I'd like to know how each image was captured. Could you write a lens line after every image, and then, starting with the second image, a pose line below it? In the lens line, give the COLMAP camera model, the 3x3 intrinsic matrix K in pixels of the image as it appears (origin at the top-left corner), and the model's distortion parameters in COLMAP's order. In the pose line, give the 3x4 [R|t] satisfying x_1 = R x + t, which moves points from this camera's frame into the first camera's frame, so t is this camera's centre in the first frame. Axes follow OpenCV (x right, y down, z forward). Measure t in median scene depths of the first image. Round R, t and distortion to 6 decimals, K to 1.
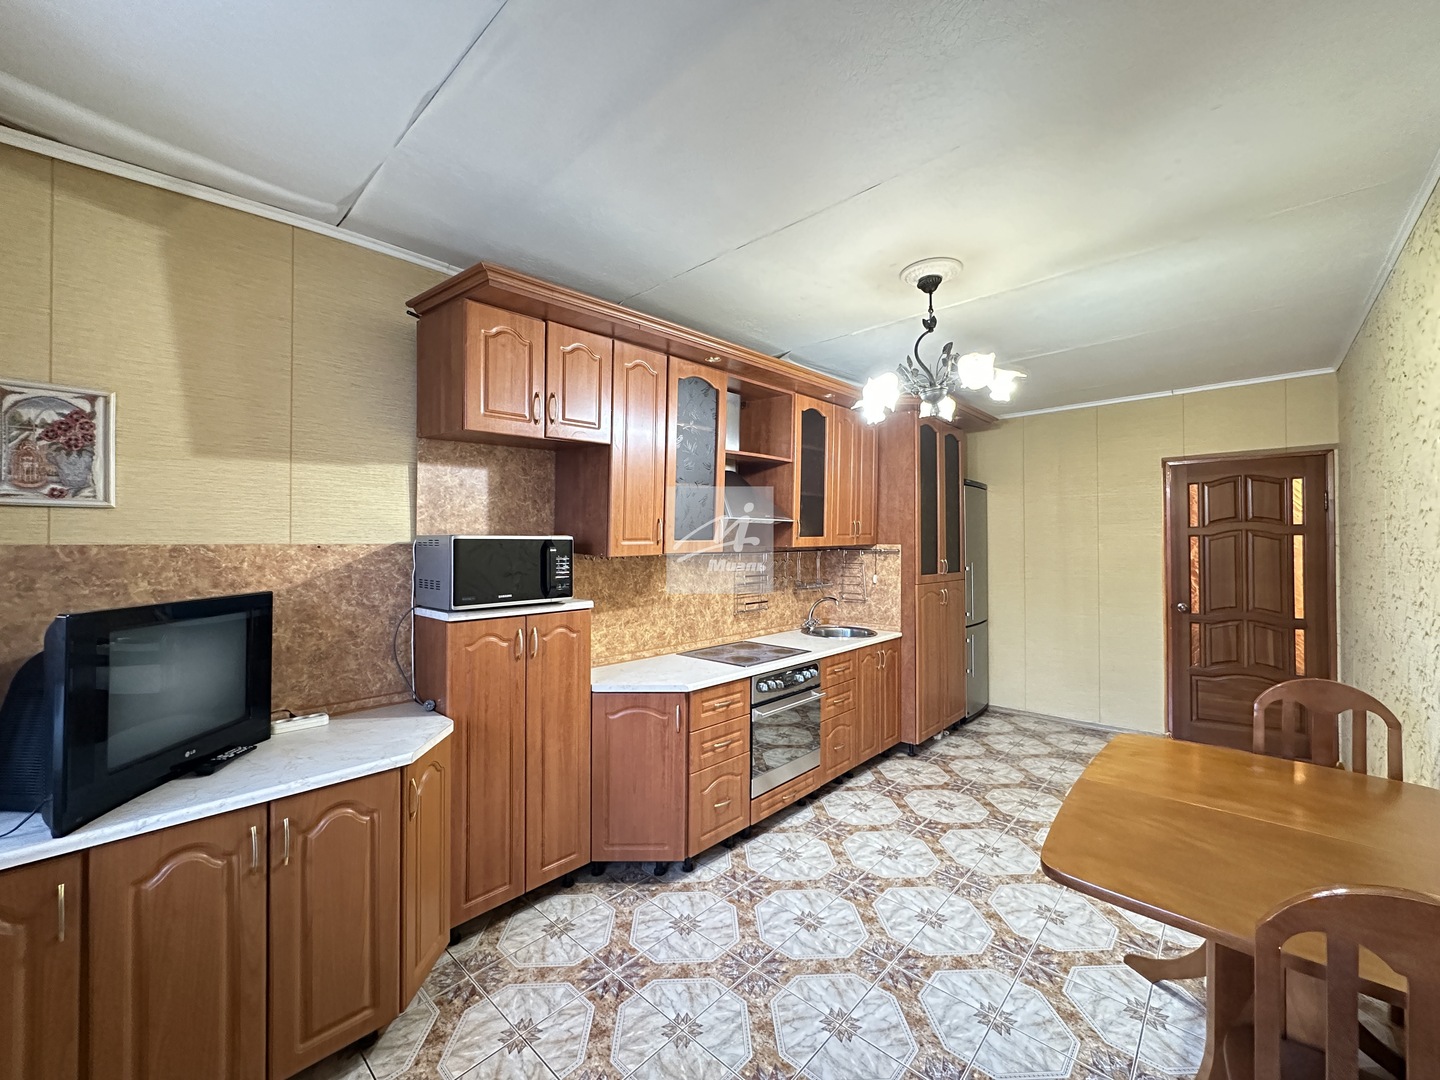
lens RADIAL K [[578.7, 0, 719.7], [0, 578.7, 541.7], [0, 0, 1]] dist [0.002776, 0.000578]
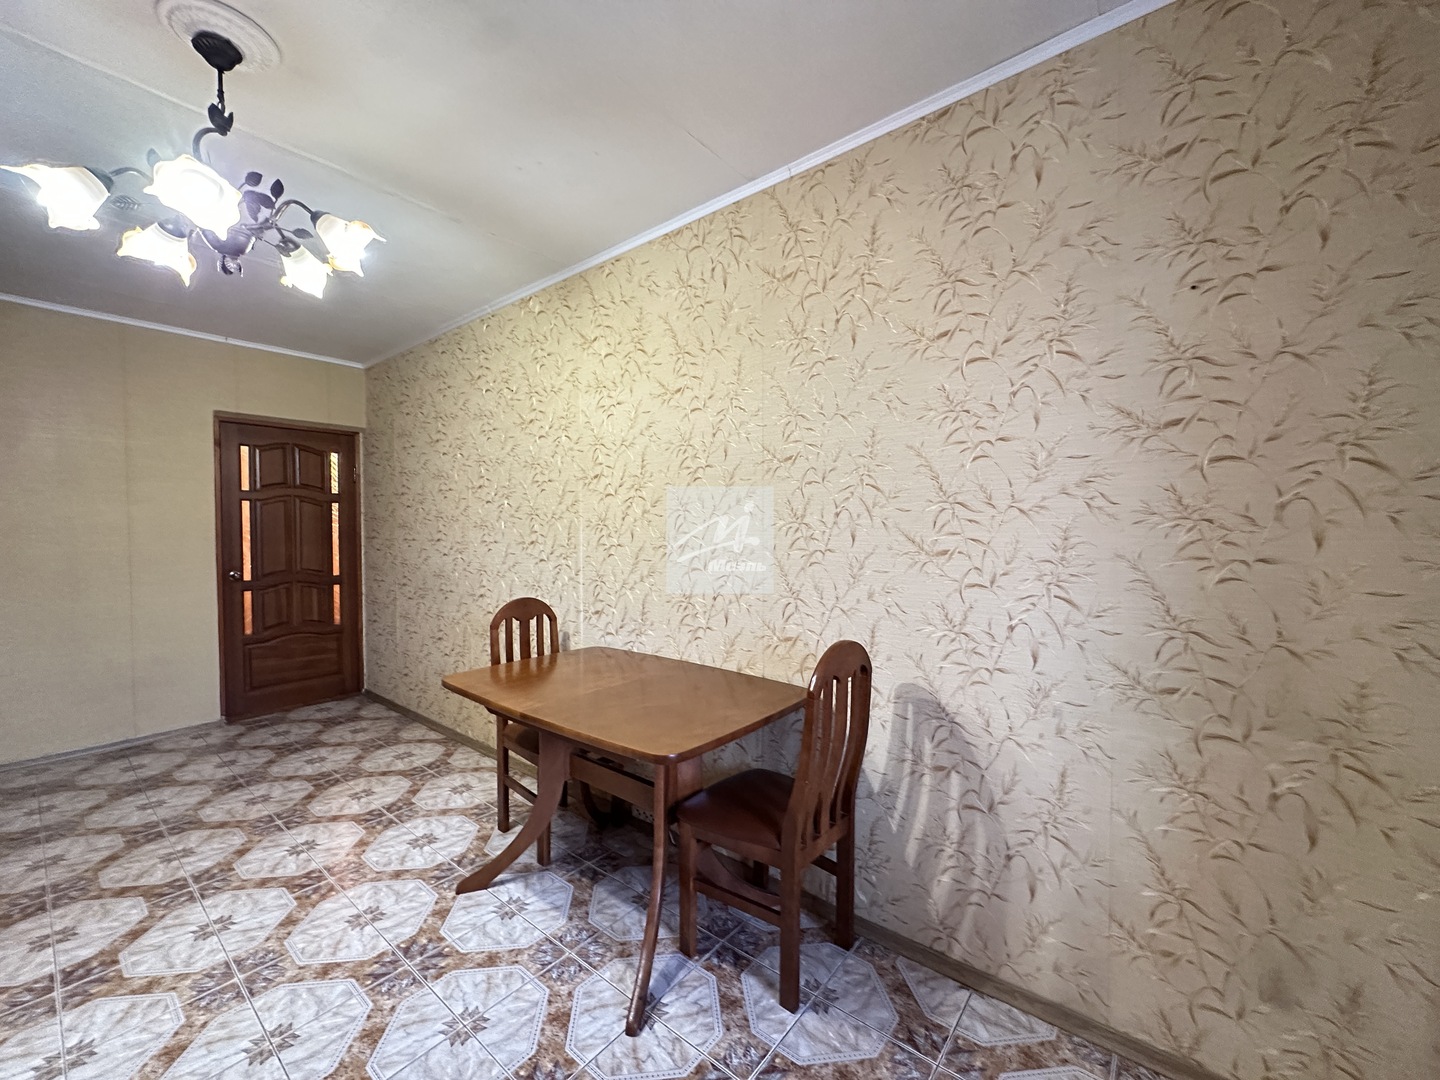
lens RADIAL K [[578.7, 0, 719.0], [0, 578.7, 535.9], [0, 0, 1]] dist [0.002776, 0.000578]
pose [[-0.065962, -0.009017, 0.997781, -0.244441], [-0.006834, 0.999940, 0.008585, 0.050642], [-0.997799, -0.006253, -0.066019, 0.414492]]
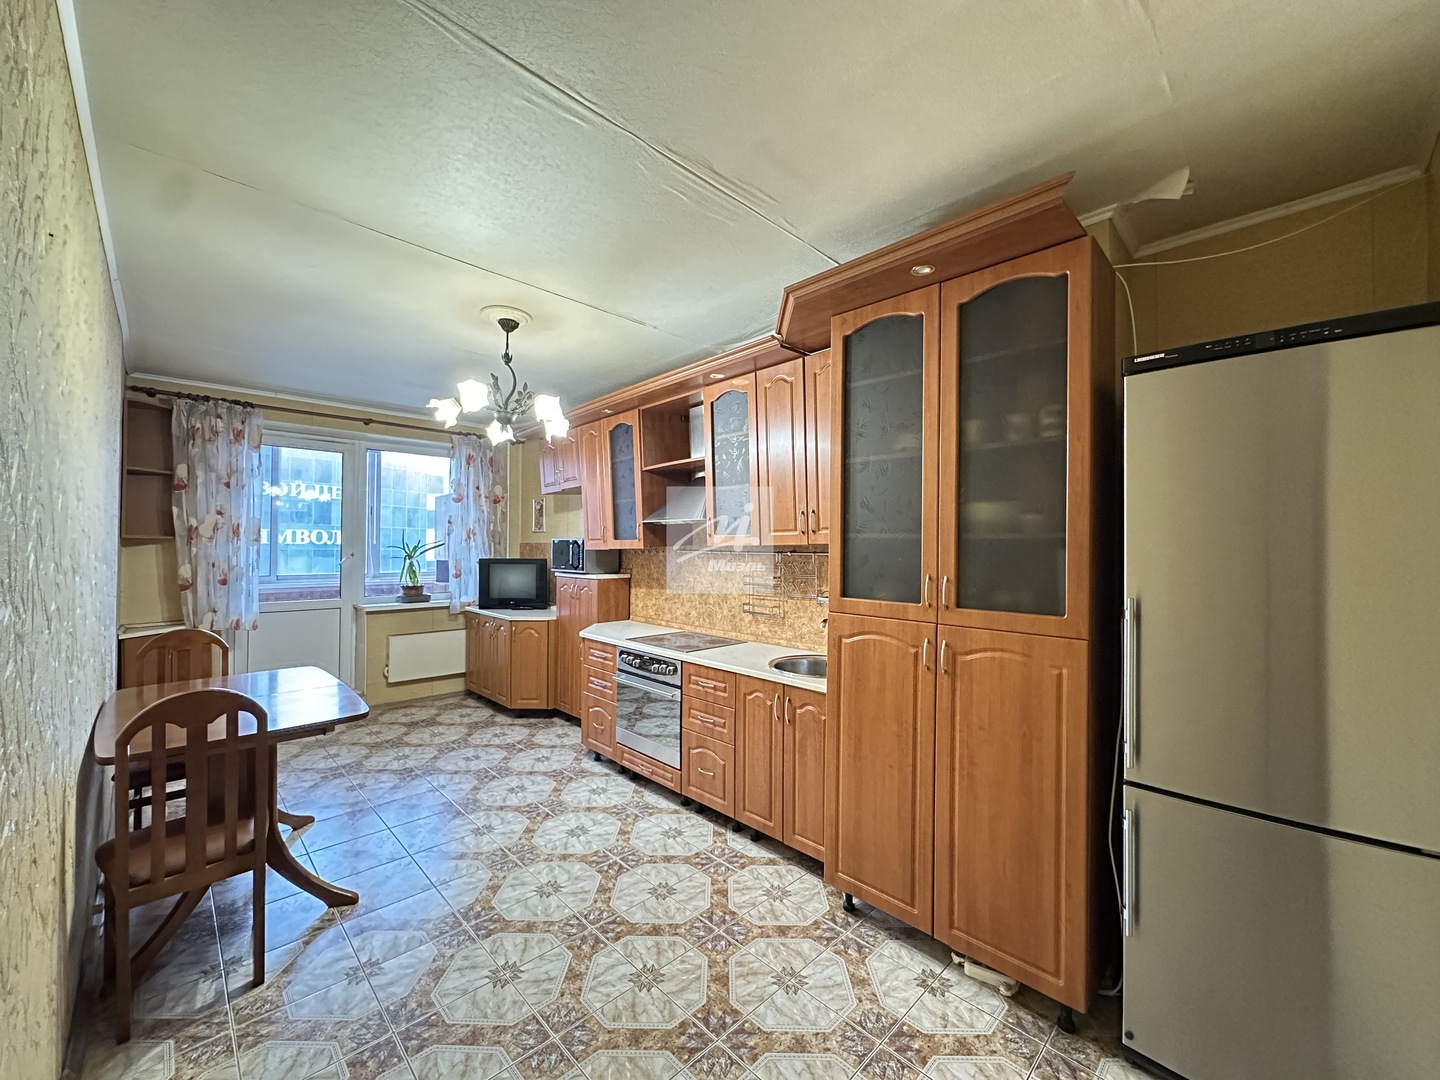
lens RADIAL K [[578.7, 0, 720.3], [0, 578.7, 542.1], [0, 0, 1]] dist [0.002776, 0.000578]
pose [[-0.060438, -0.006644, -0.998150, 1.225390], [-0.000140, 0.999978, -0.006648, 0.011150], [0.998172, -0.000262, -0.060437, 1.210782]]
